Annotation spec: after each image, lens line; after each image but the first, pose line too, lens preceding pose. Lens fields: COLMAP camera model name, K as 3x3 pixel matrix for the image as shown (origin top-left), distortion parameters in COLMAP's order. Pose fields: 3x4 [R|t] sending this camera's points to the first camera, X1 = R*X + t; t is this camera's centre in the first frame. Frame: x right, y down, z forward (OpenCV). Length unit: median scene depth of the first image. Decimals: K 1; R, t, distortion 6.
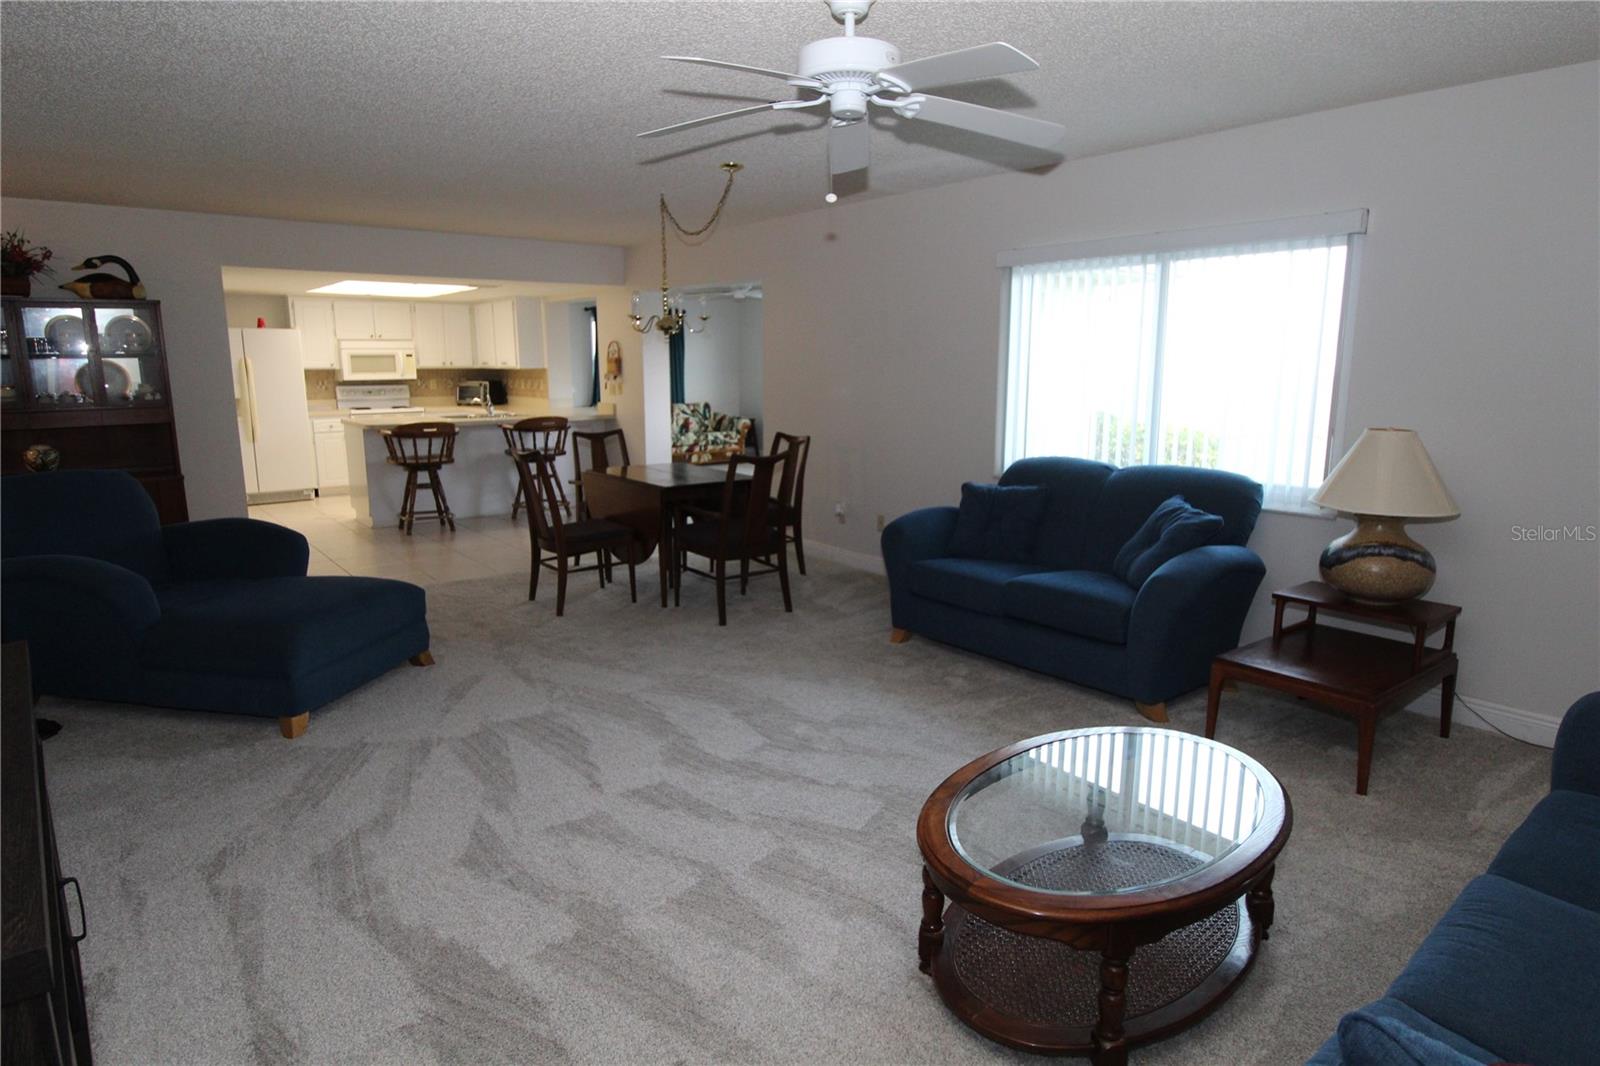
lens RADIAL K [[918.8, 0, 795.2], [0, 918.8, 528.2], [0, 0, 1]] dist [0.002997, 0.002314]
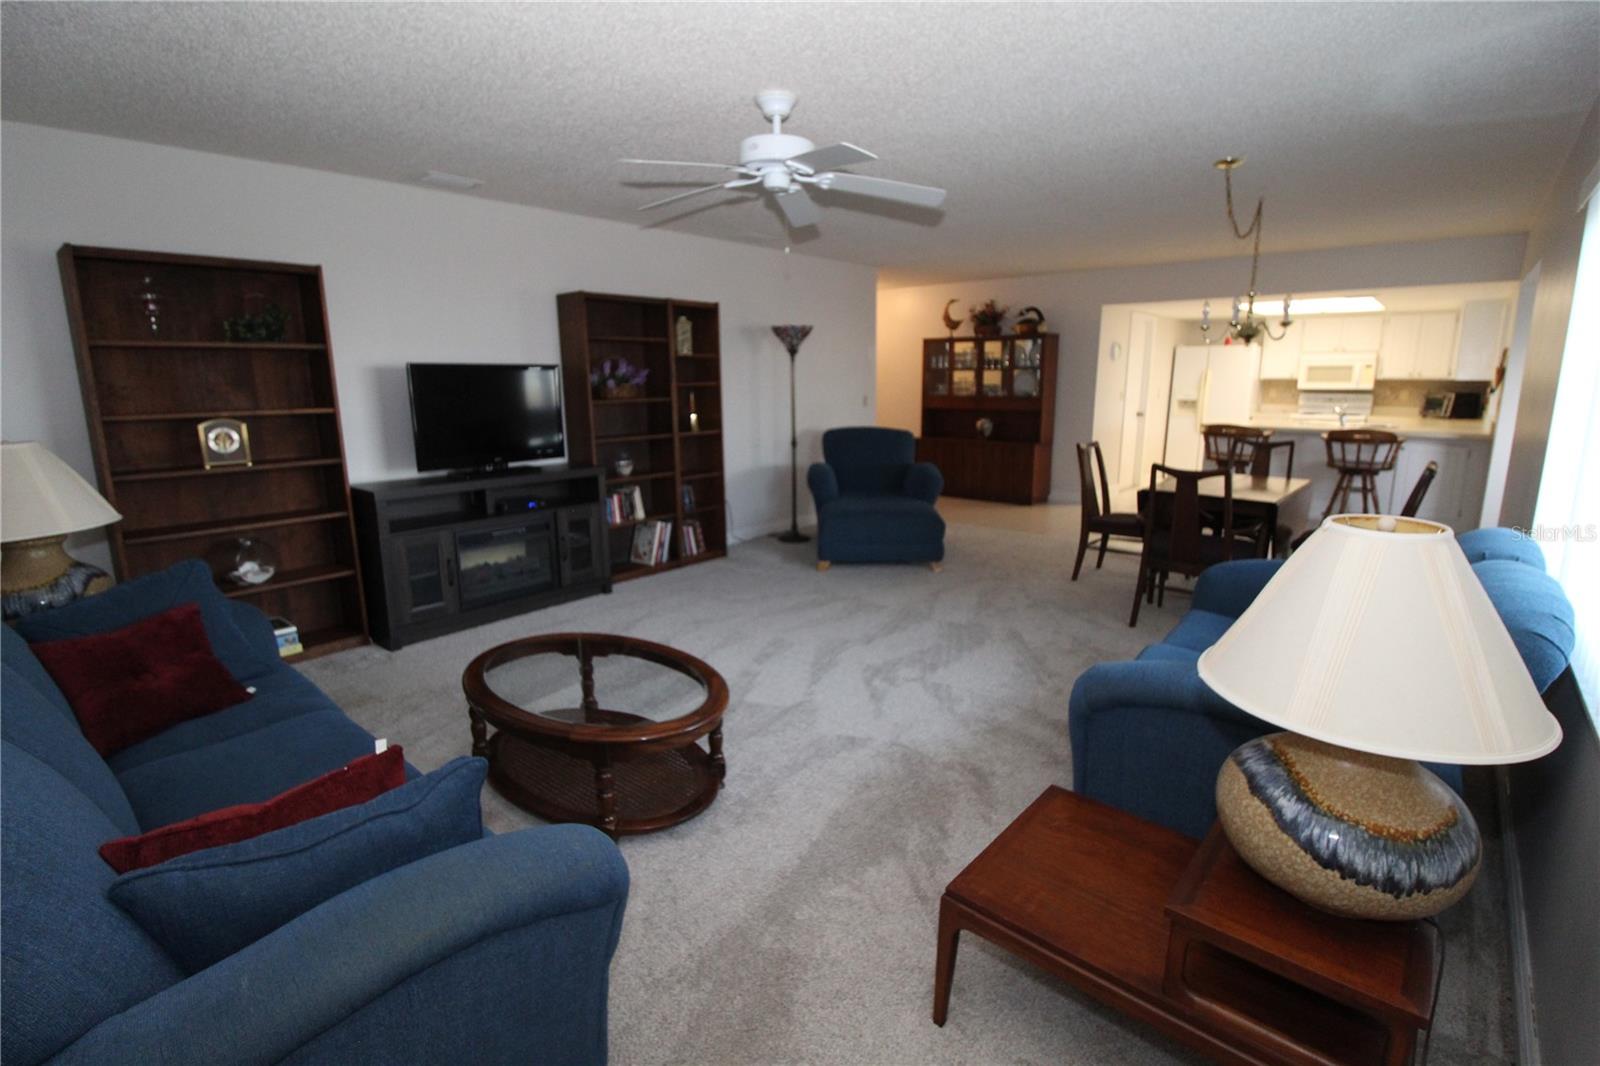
lens RADIAL K [[742.4, 0, 803.6], [0, 742.4, 522.6], [0, 0, 1]] dist [-0.010432, -0.003089]
pose [[0.193722, 0.196047, -0.961269, 0.301947], [-0.172567, 0.971362, 0.163328, -0.039038], [0.965760, 0.134243, 0.222006, 0.207151]]
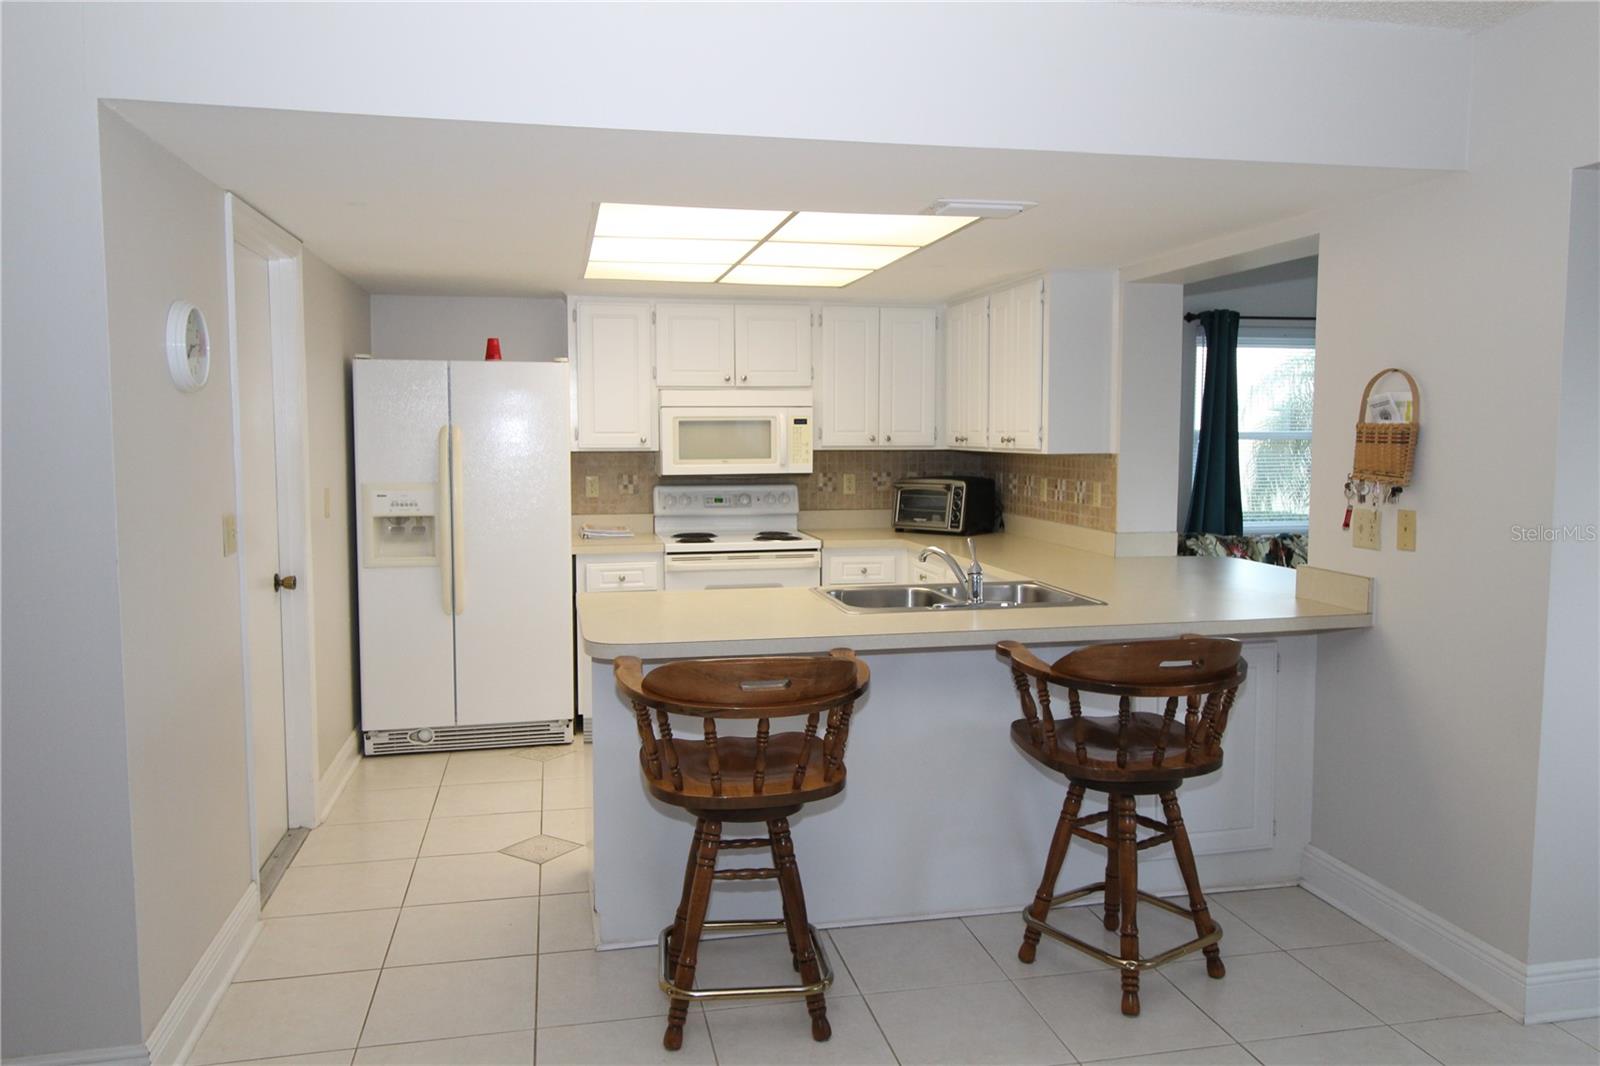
lens RADIAL K [[1148.8, 0, 804.4], [0, 1148.8, 537.6], [0, 0, 1]] dist [0.000845, -0.002956]
pose [[0.901902, 0.042948, -0.429800, -0.174604], [-0.080565, 0.994309, -0.069701, -0.092239], [0.424361, 0.097490, 0.900230, 0.500179]]
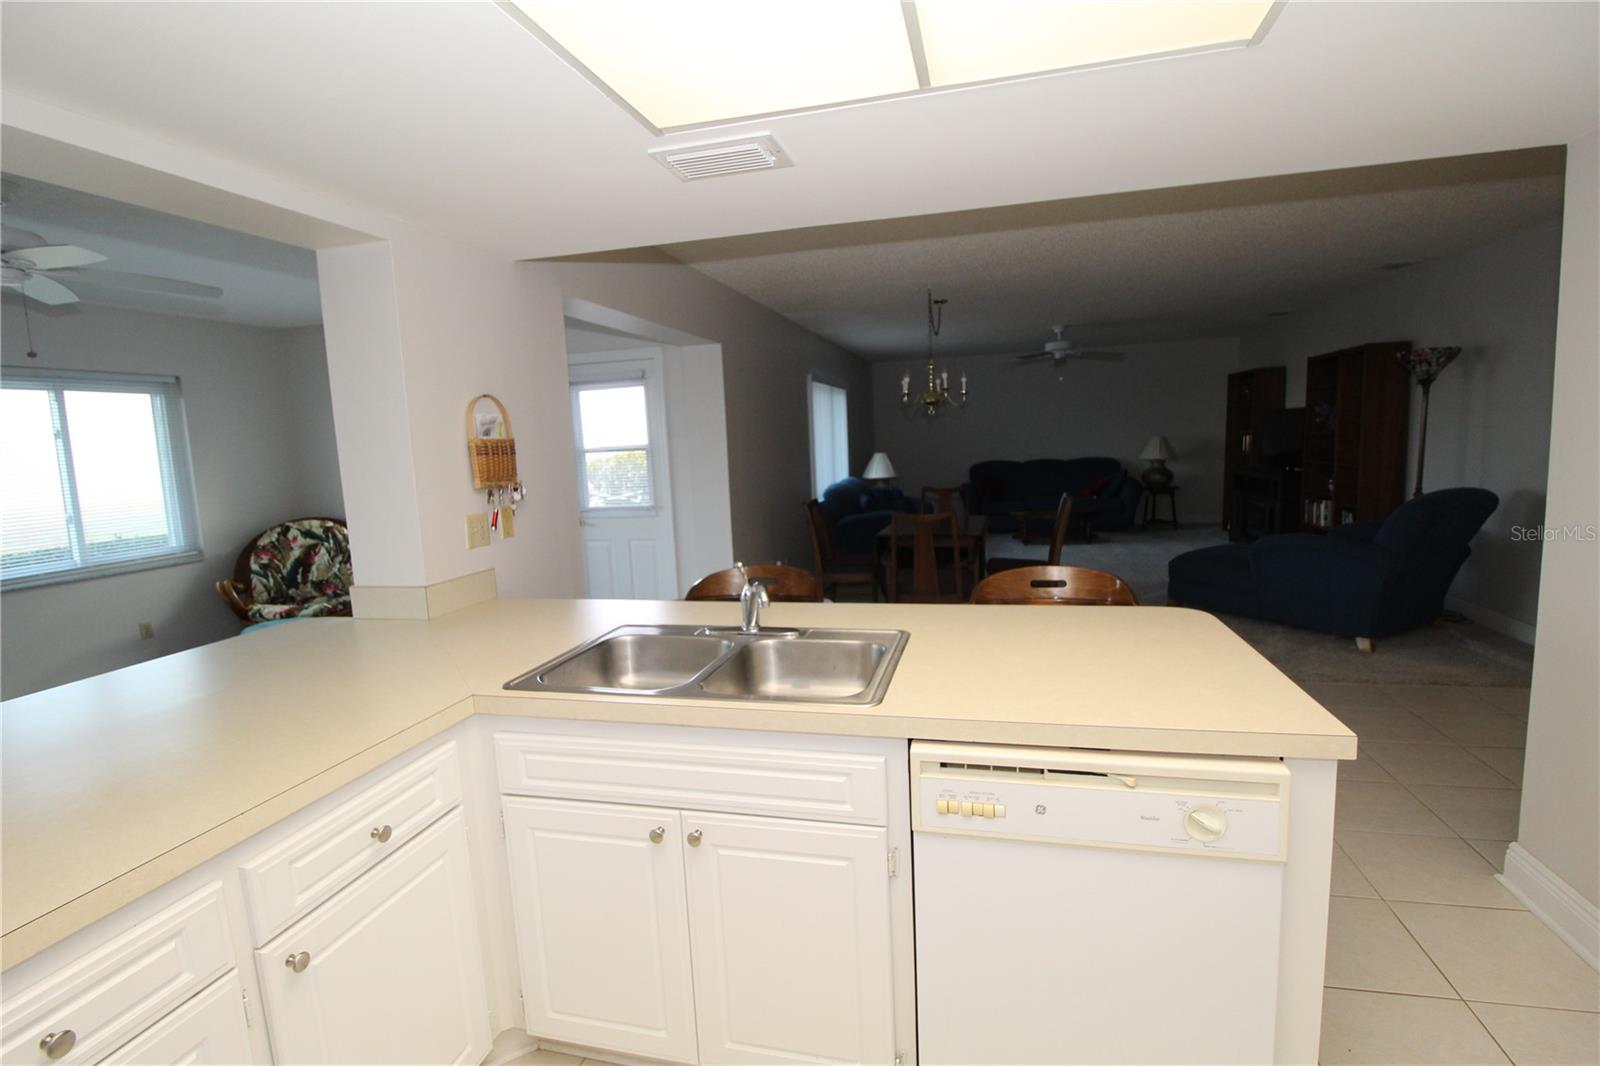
lens RADIAL K [[742.4, 0, 801.2], [0, 742.4, 524.1], [0, 0, 1]] dist [-0.010432, -0.003089]
pose [[-0.601680, -0.064508, 0.796128, -0.430630], [0.188414, 0.957143, 0.219950, -0.166203], [-0.776197, 0.282341, -0.563739, 0.917906]]
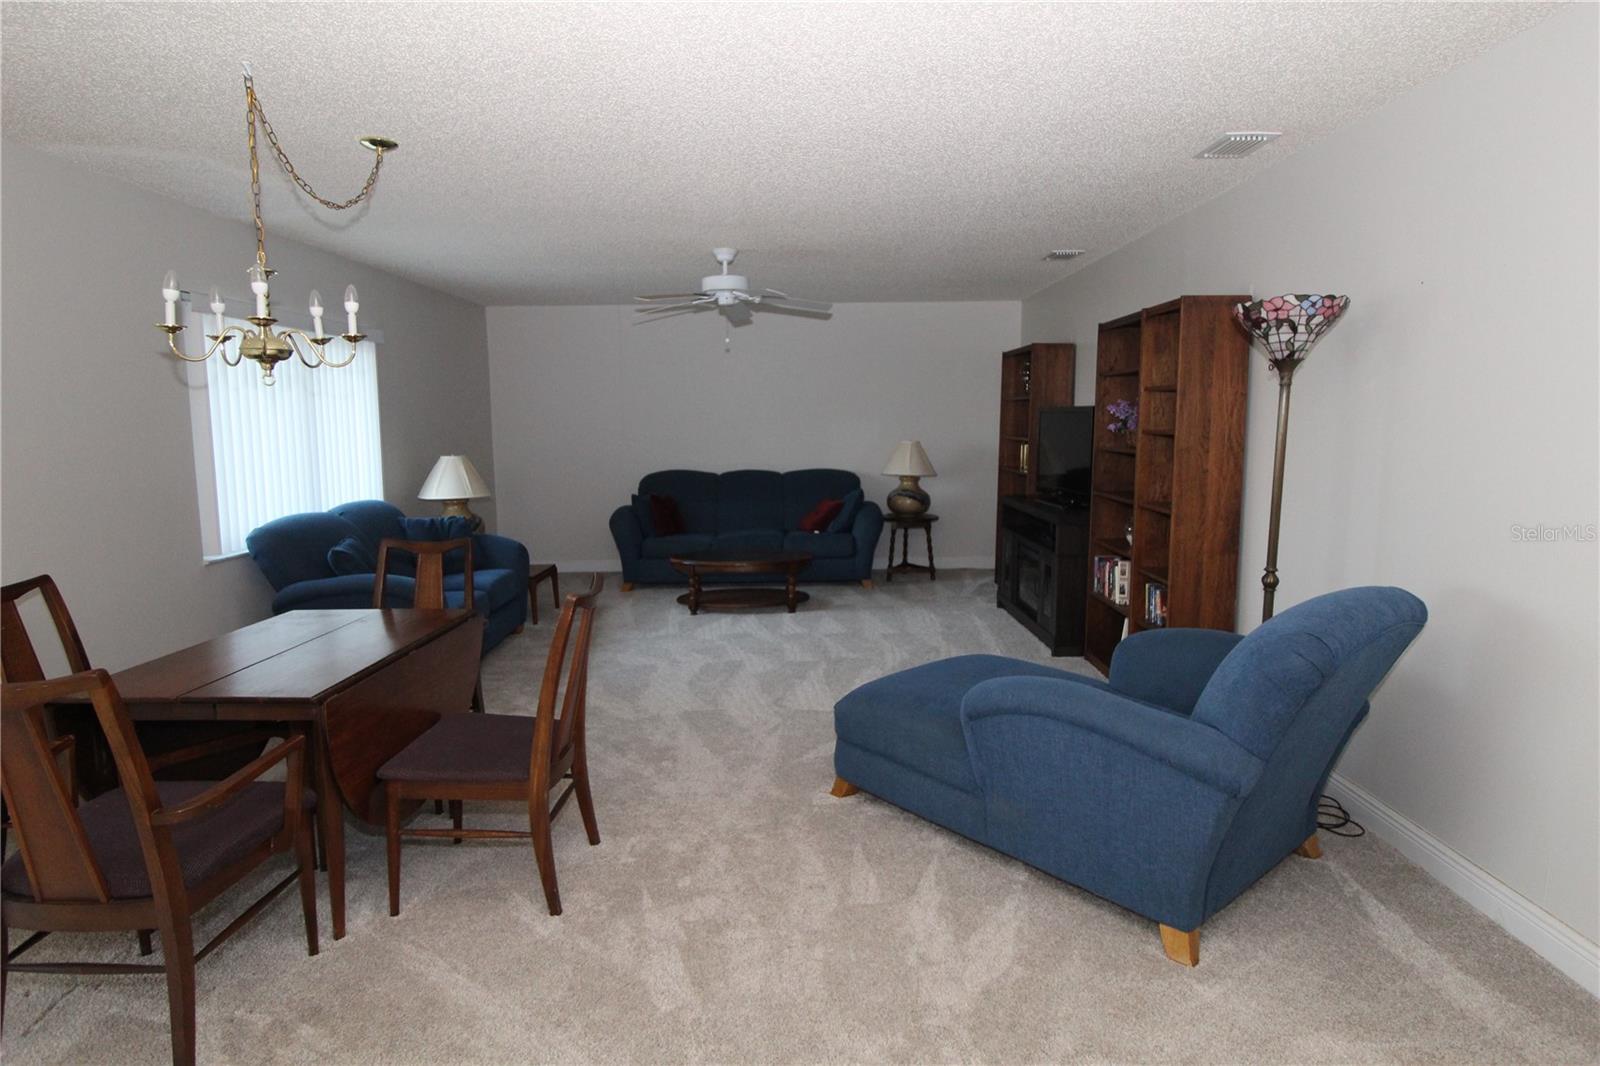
lens RADIAL K [[866.4, 0, 816.5], [0, 866.4, 528.2], [0, 0, 1]] dist [-0.002303, 0.001069]
pose [[-0.784217, -0.071885, 0.616309, -0.349181], [0.119696, 0.957084, 0.263939, -0.116486], [-0.608832, 0.280755, -0.741957, 0.638144]]
